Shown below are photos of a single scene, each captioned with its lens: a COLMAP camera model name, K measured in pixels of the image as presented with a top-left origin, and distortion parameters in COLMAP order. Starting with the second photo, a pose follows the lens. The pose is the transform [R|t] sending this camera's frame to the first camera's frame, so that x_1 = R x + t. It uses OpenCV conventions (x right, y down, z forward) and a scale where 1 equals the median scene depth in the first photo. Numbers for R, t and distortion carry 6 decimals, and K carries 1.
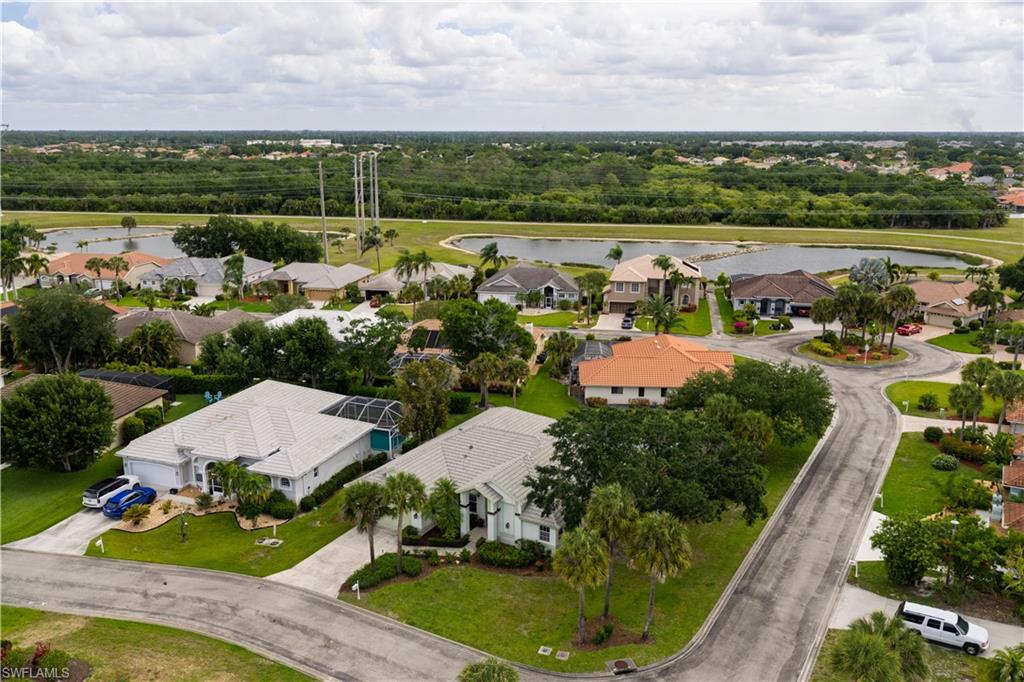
lens RADIAL K [[841.9, 0, 512.0], [0, 841.9, 341.0], [0, 0, 1]] dist [-0.002278, -0.000846]
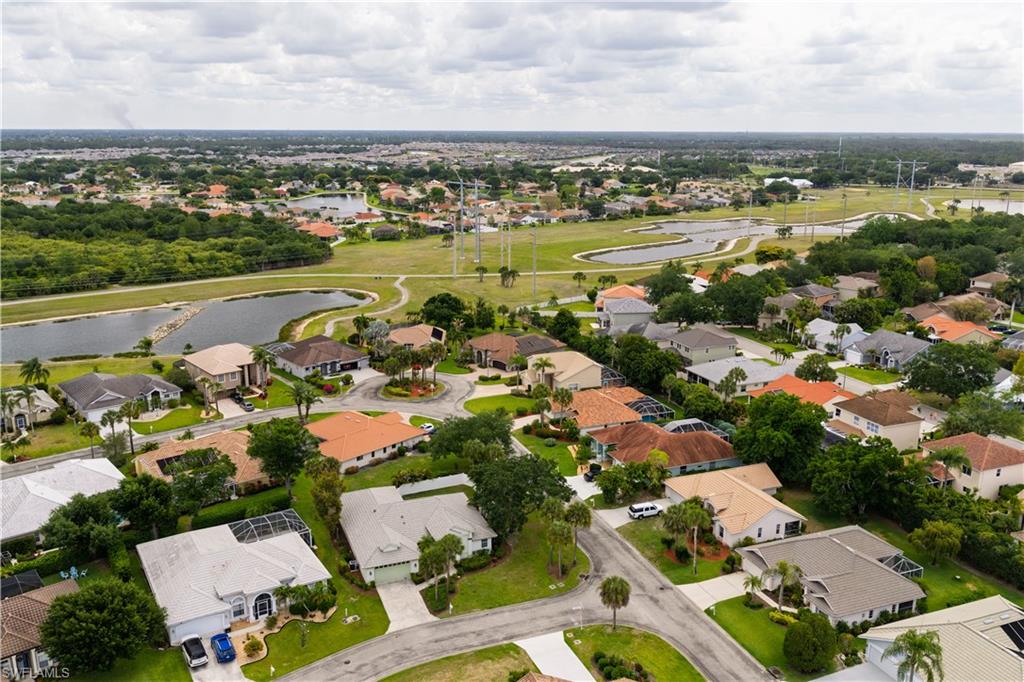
lens RADIAL K [[841.9, 0, 512.0], [0, 841.9, 341.0], [0, 0, 1]] dist [-0.002278, -0.000846]
pose [[0.626507, -0.187523, 0.756521, -0.883830], [0.186884, 0.978453, 0.087769, -0.248985], [-0.756679, 0.086394, 0.648053, -0.176839]]
